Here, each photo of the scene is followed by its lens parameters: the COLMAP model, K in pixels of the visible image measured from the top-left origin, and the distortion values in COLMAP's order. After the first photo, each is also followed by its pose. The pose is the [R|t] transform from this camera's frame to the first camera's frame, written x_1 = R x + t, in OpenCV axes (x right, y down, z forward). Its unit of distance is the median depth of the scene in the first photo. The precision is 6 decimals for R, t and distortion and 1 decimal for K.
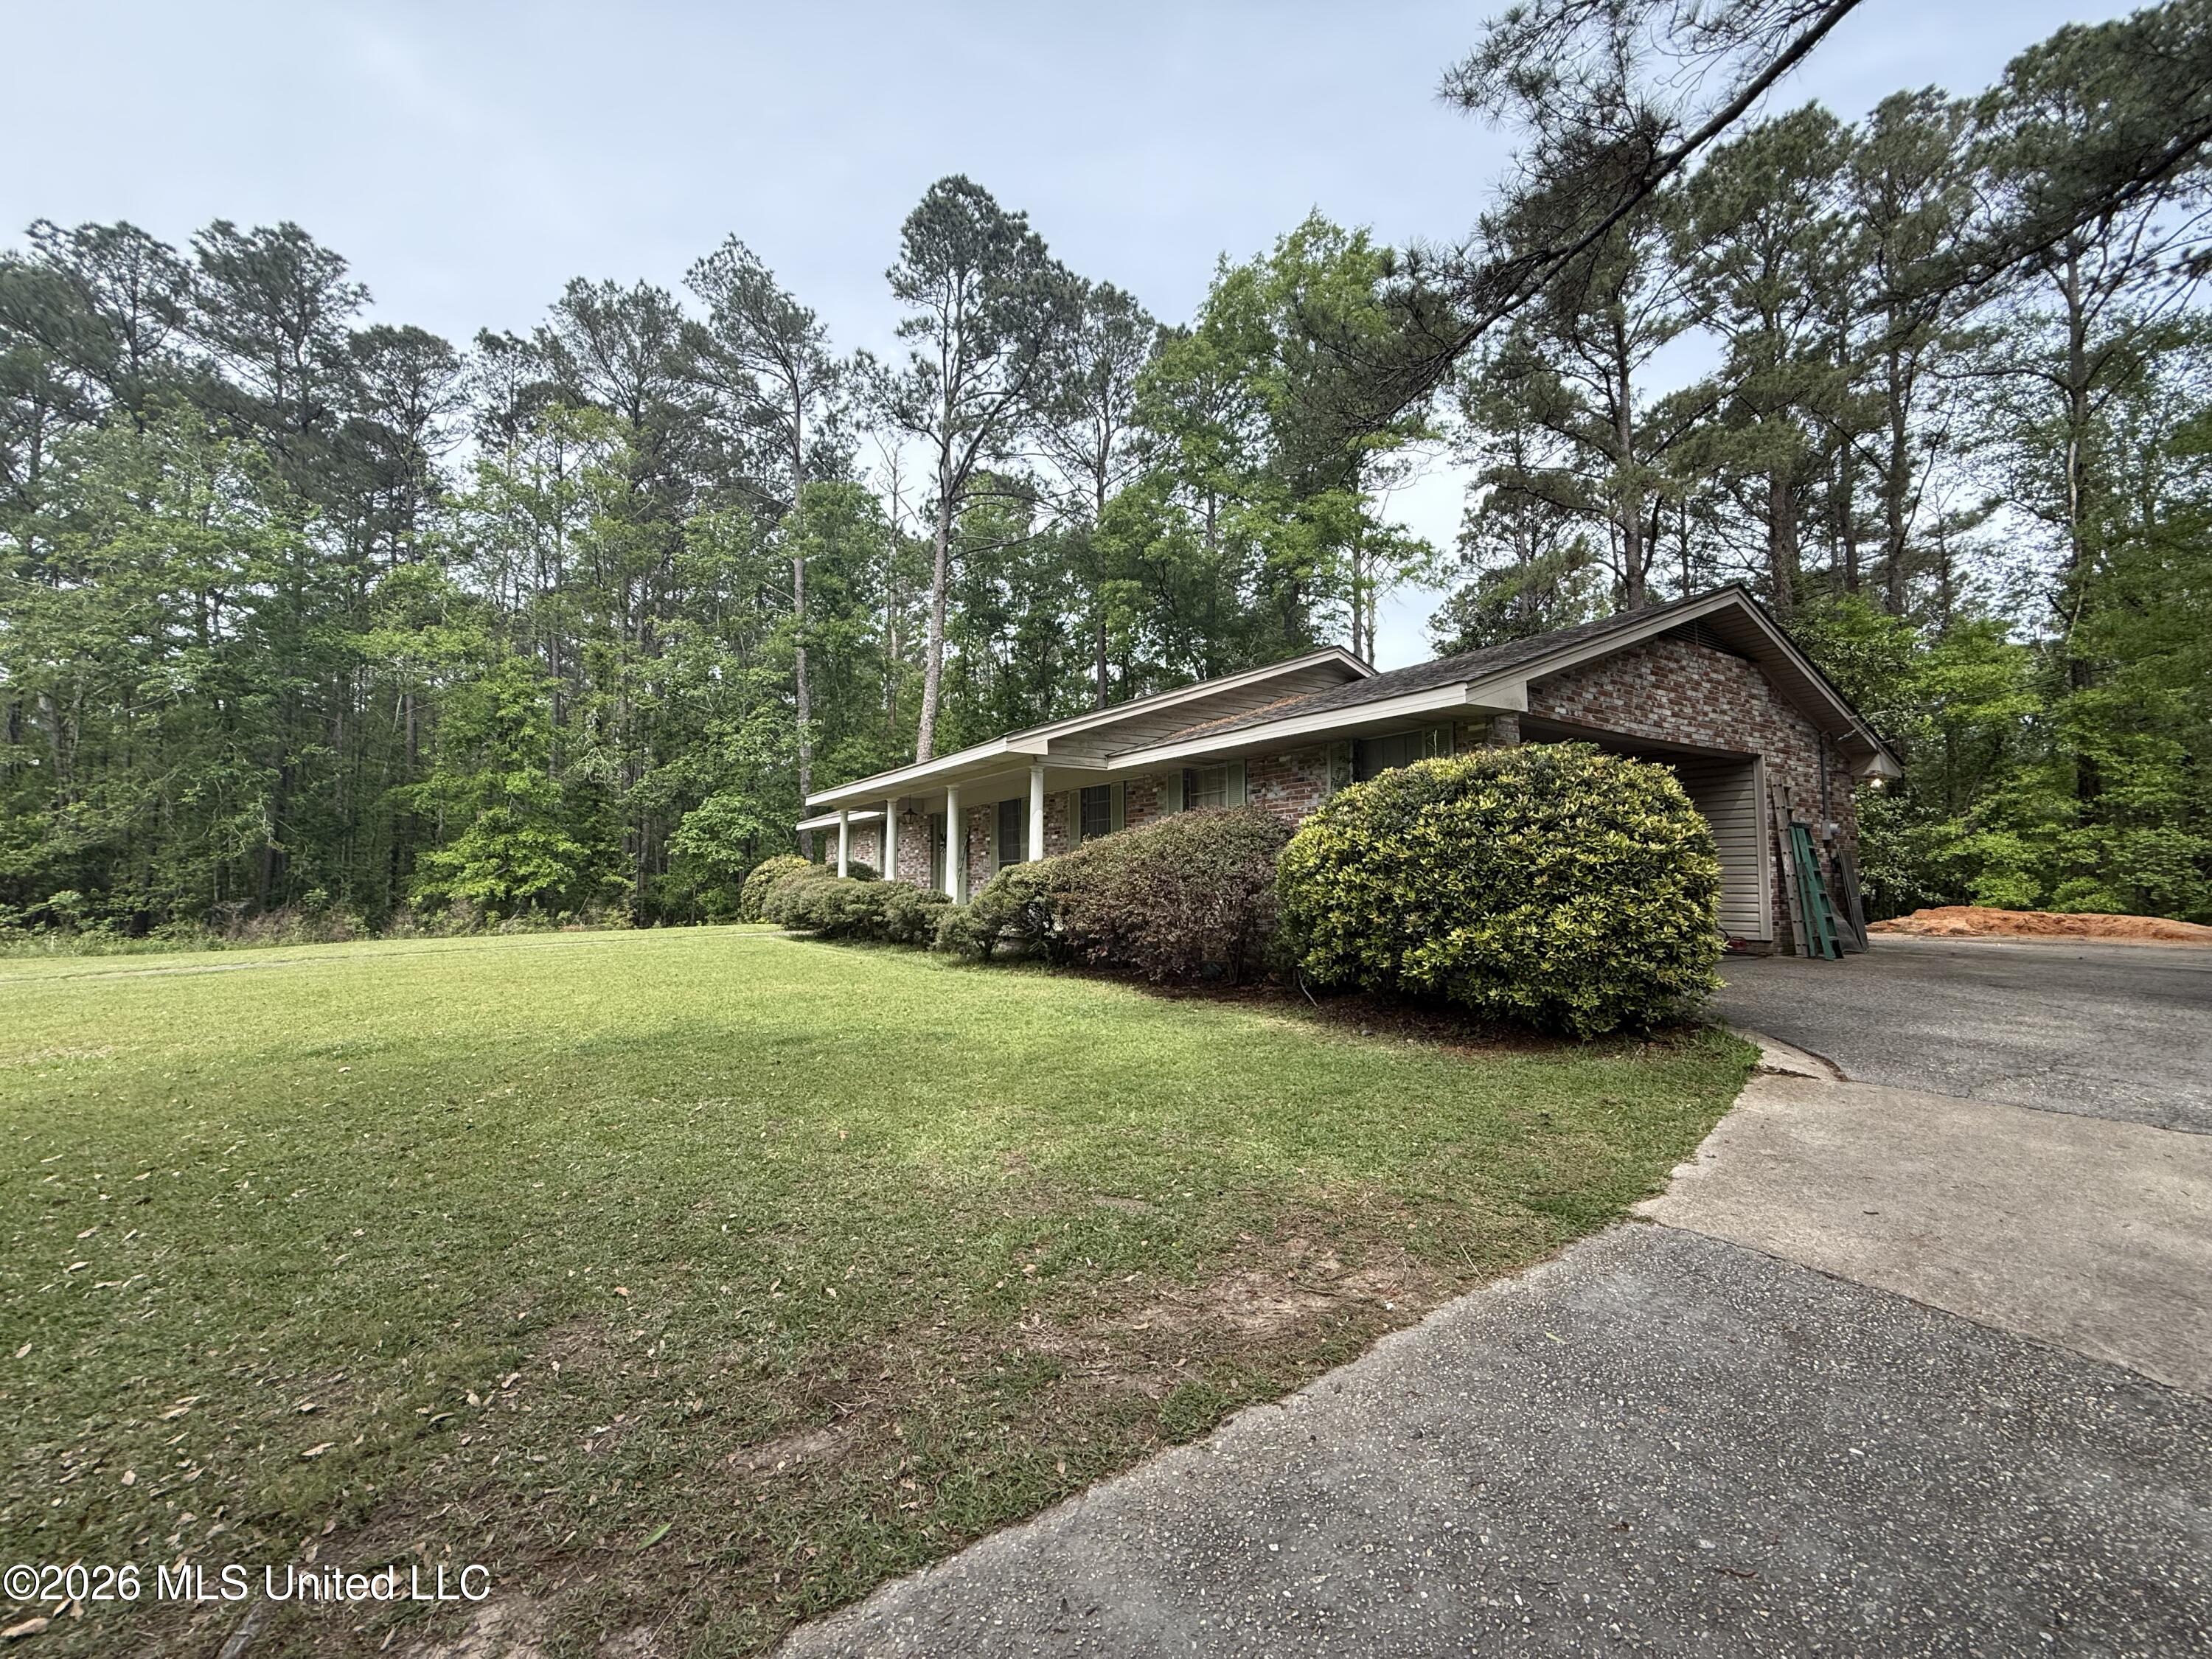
lens RADIAL K [[869.6, 0, 1105.4], [0, 869.6, 838.3], [0, 0, 1]] dist [0.003509, -0.000830]
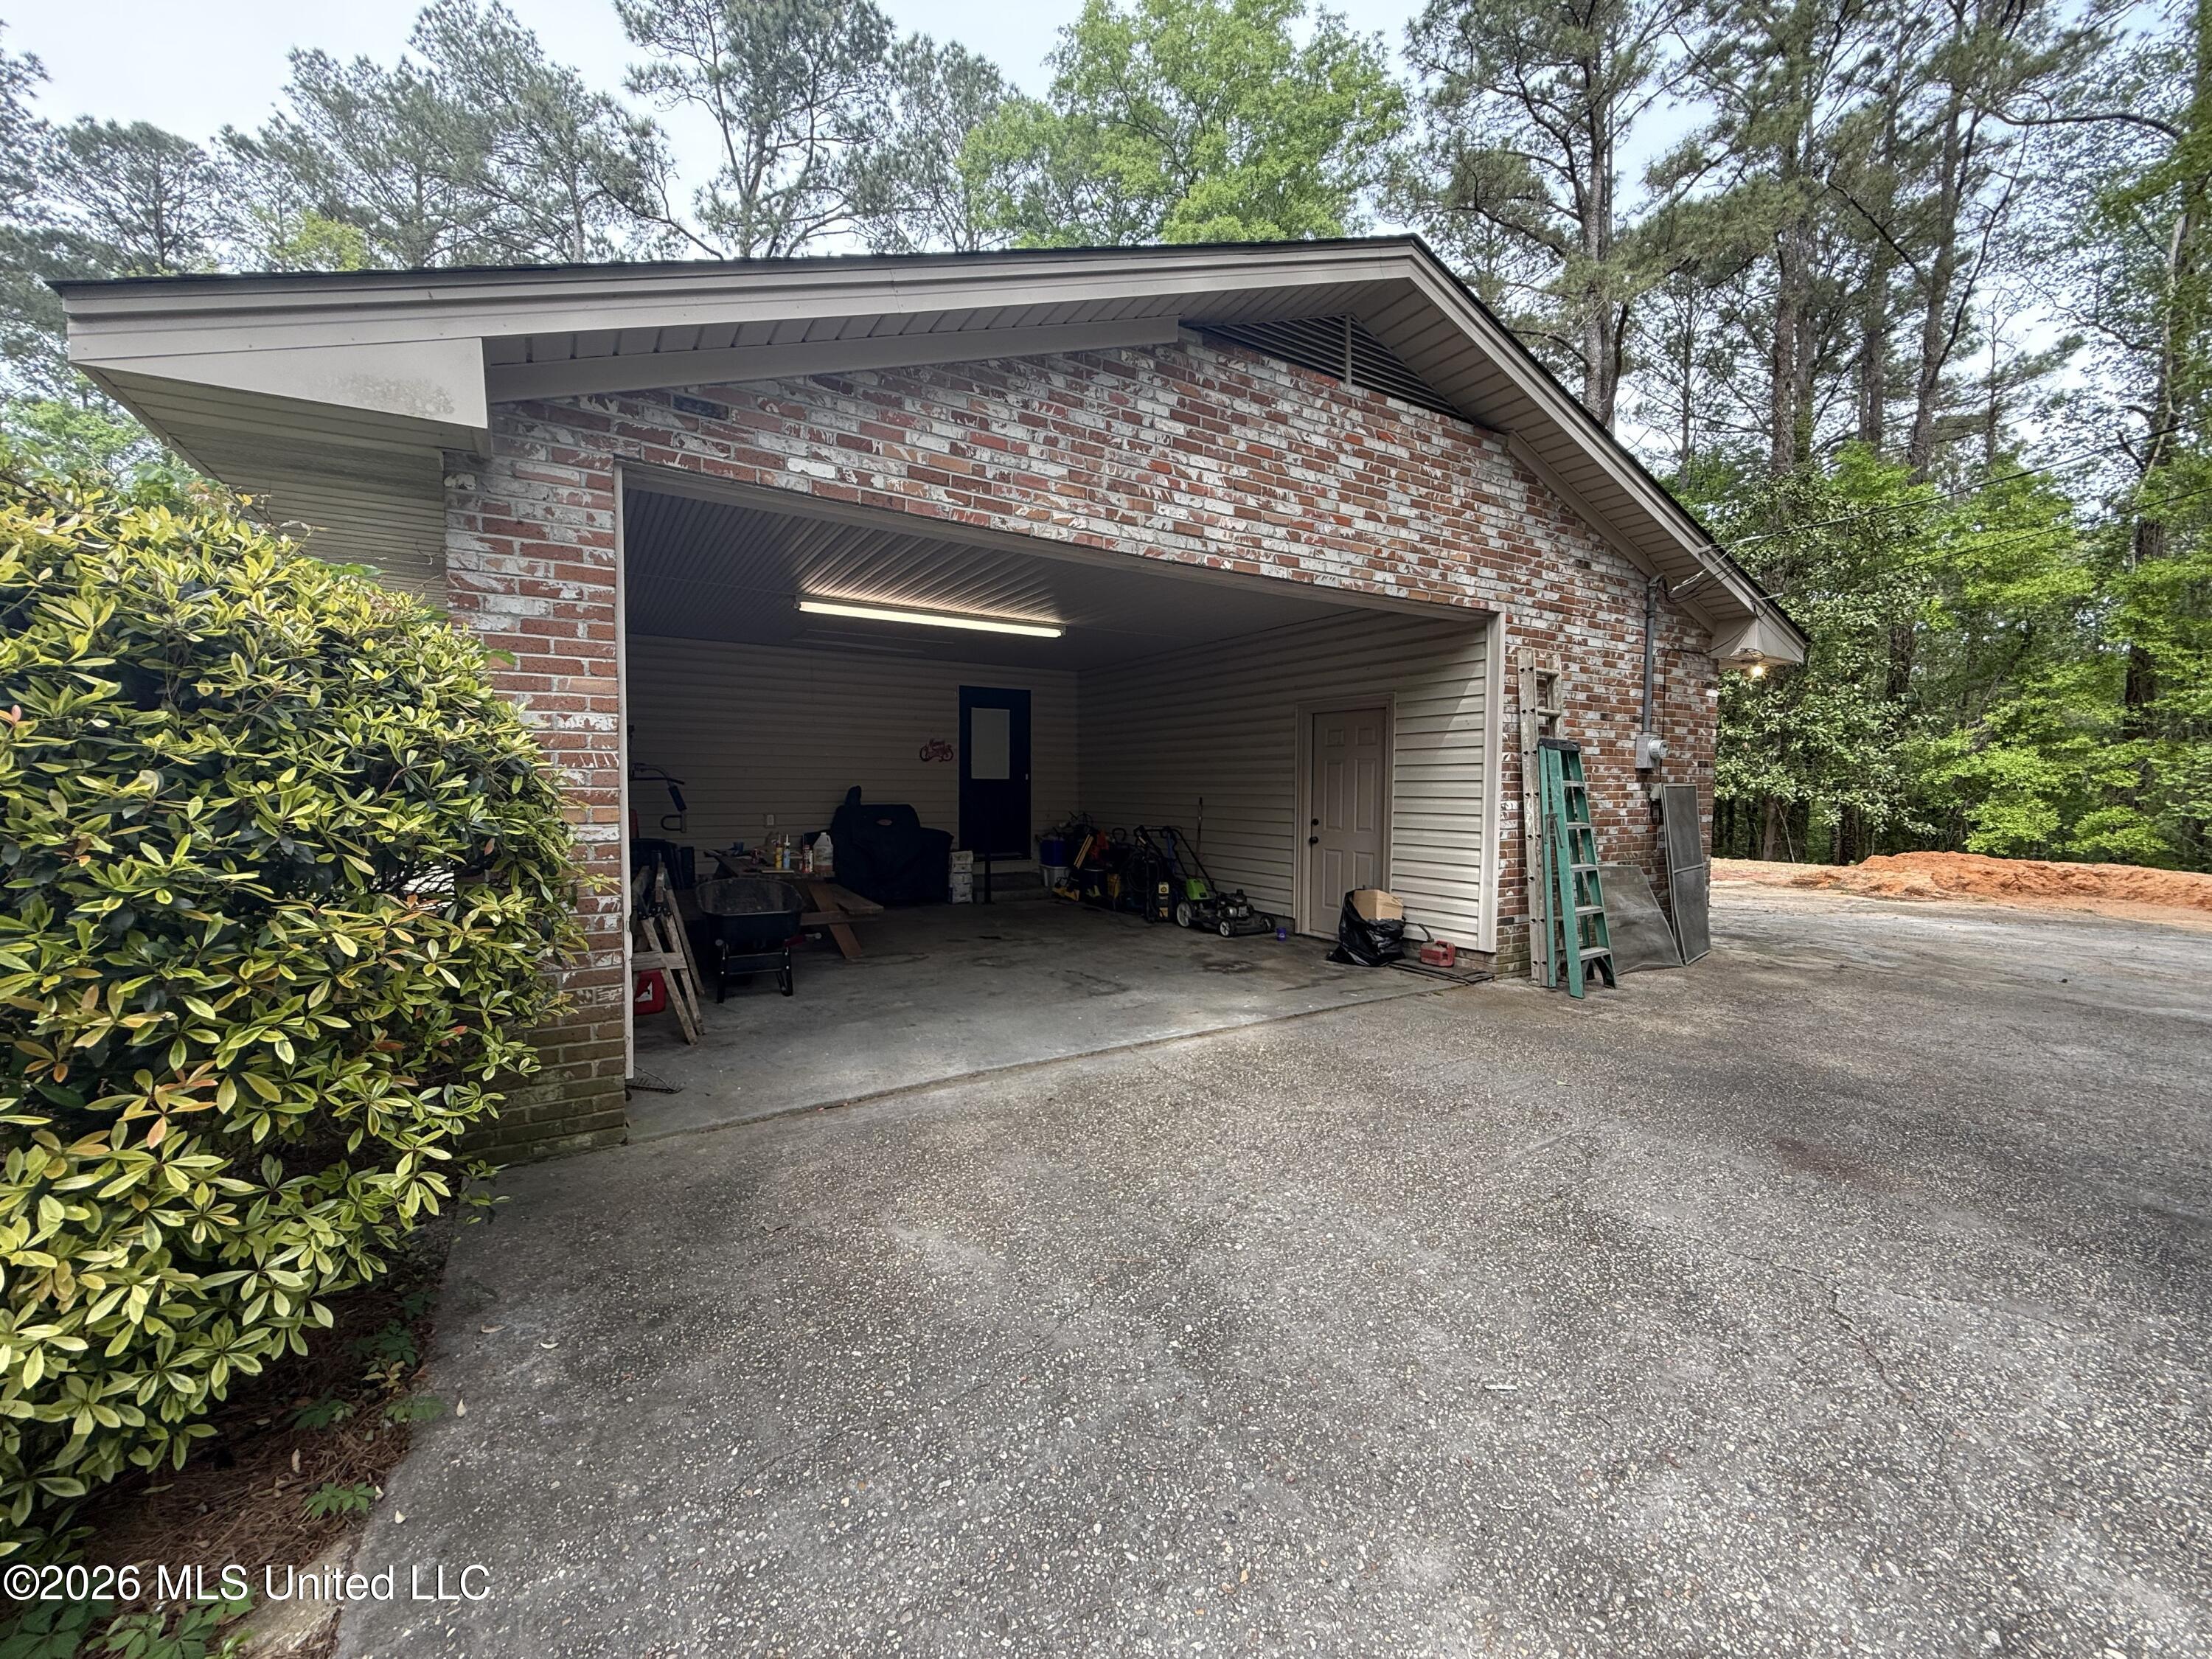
lens RADIAL K [[869.6, 0, 1105.4], [0, 869.6, 838.3], [0, 0, 1]] dist [0.003509, -0.000830]
pose [[0.999703, 0.007797, -0.023074, 0.229748], [-0.005294, 0.994286, 0.106620, -0.005540], [0.023774, -0.106466, 0.994032, 0.194975]]
